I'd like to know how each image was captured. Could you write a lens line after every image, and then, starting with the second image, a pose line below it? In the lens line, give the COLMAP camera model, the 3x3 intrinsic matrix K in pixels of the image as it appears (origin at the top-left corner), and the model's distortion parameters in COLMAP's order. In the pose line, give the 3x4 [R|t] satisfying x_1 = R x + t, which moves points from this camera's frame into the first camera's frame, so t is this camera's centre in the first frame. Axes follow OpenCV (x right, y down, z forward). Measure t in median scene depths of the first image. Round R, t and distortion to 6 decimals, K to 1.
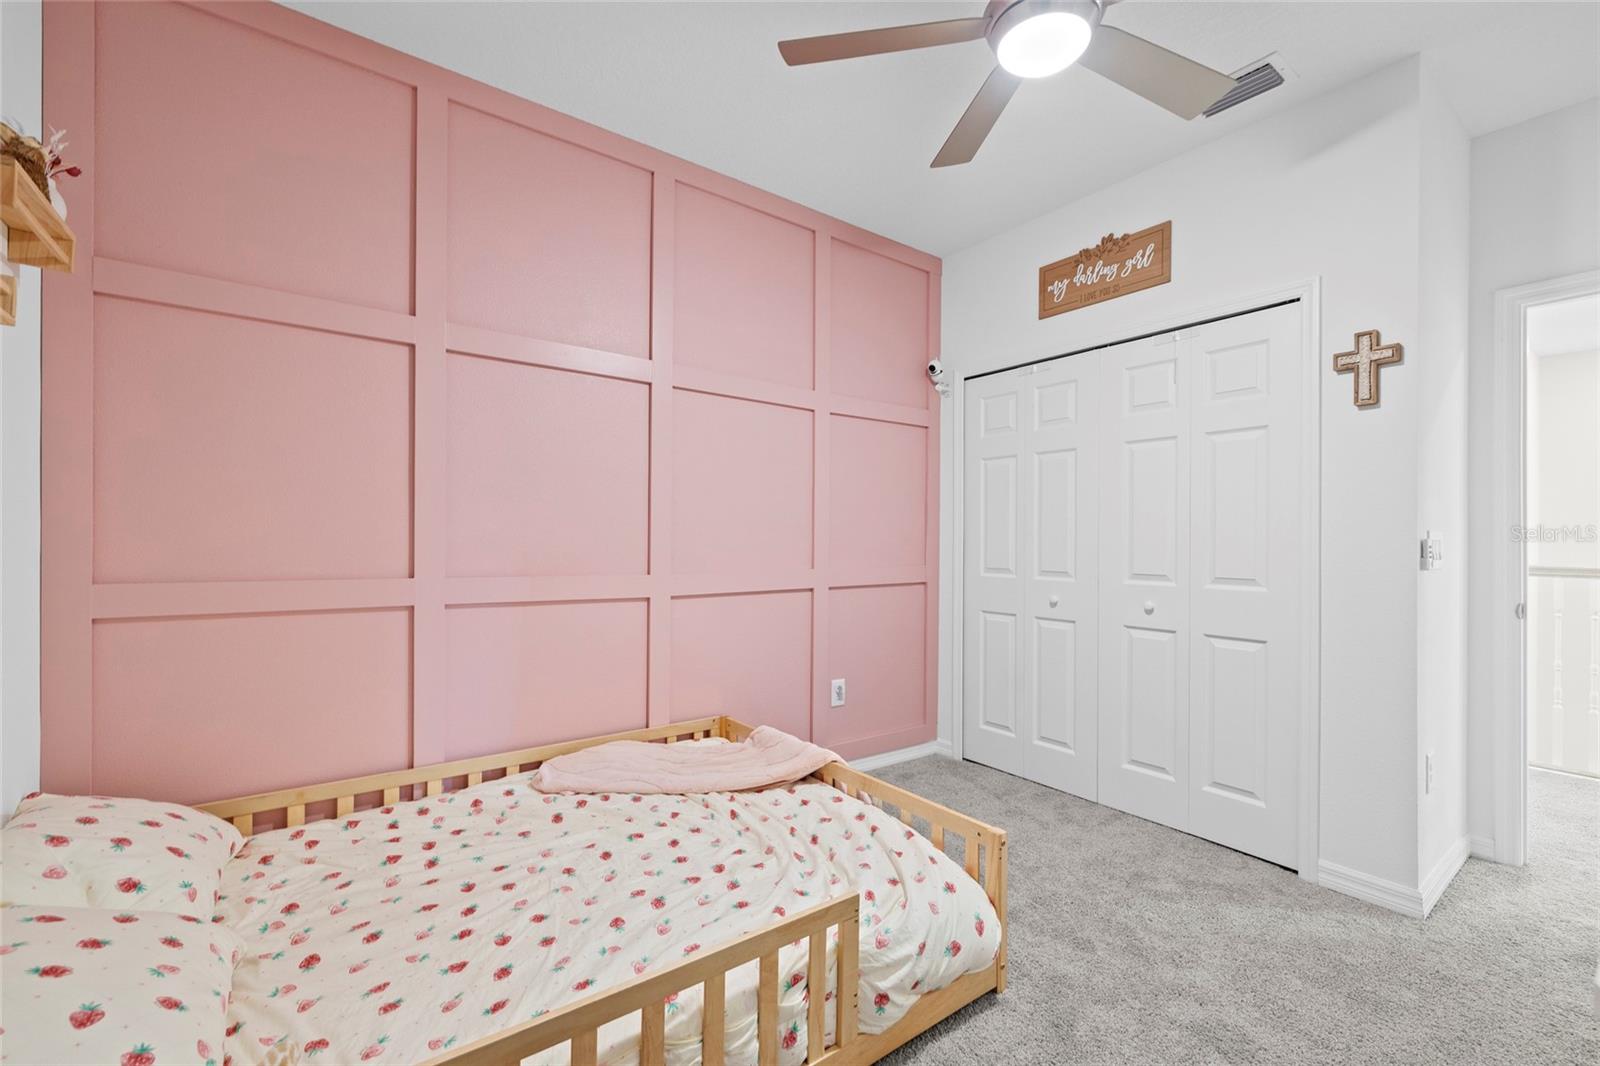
lens RADIAL K [[673.4, 0, 798.9], [0, 673.4, 540.3], [0, 0, 1]] dist [-0.000121, -0.000186]
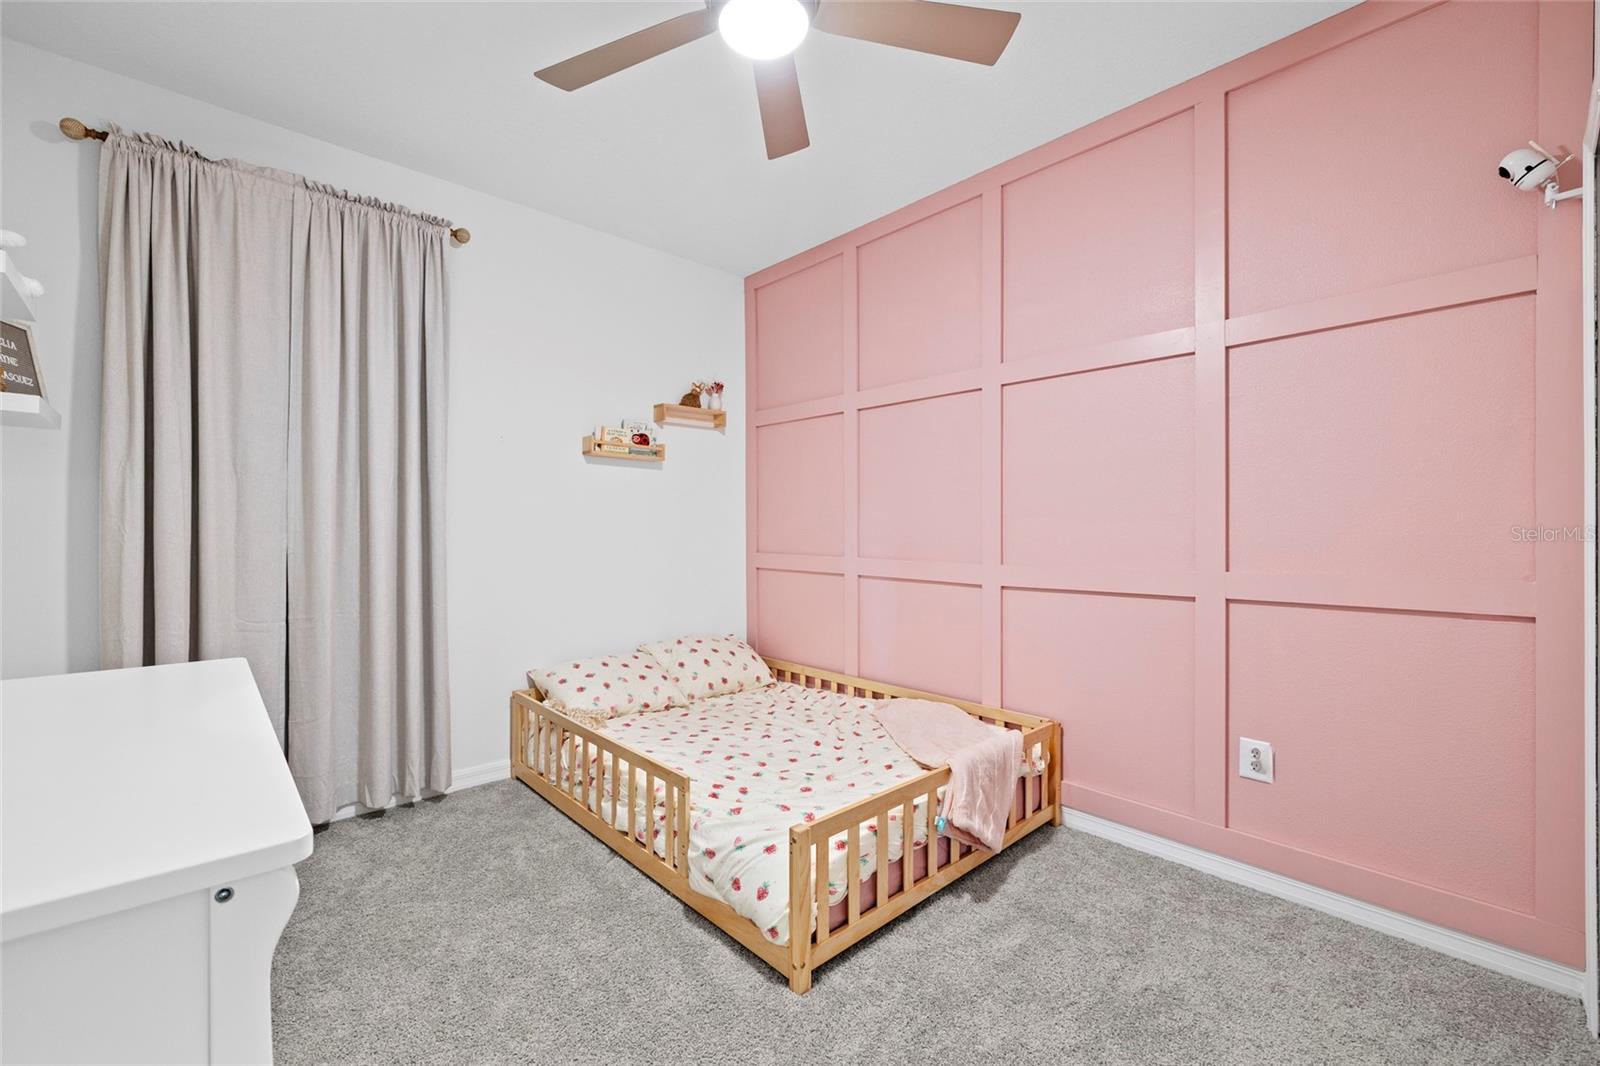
lens RADIAL K [[673.4, 0, 798.9], [0, 673.4, 540.3], [0, 0, 1]] dist [-0.000121, -0.000186]
pose [[0.105454, 0.002850, -0.994420, 1.141621], [-0.005059, 0.999984, 0.002329, 0.016263], [0.994411, 0.004786, 0.105467, 0.814652]]
